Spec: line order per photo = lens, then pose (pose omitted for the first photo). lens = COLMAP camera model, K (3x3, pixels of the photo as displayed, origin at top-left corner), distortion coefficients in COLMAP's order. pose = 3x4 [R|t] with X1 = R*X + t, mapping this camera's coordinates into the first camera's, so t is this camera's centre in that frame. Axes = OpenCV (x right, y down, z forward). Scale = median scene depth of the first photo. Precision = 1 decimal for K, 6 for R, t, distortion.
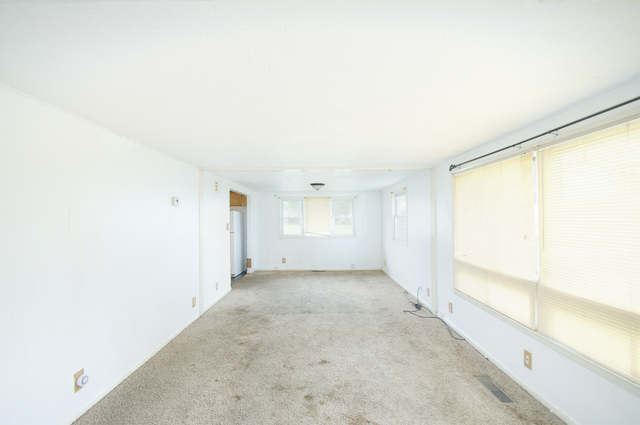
lens RADIAL K [[279.2, 0, 319.9], [0, 279.2, 215.5], [0, 0, 1]] dist [-0.001008, 0.000101]
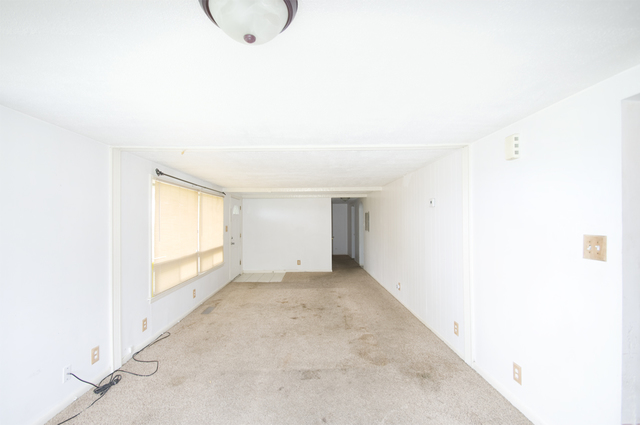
lens RADIAL K [[279.2, 0, 320.1], [0, 279.2, 216.6], [0, 0, 1]] dist [-0.001008, 0.000101]
pose [[-0.999539, 0.016280, -0.025633, -0.063485], [0.016809, 0.999648, -0.020542, 0.014338], [0.025289, -0.020963, -0.999460, 1.724087]]
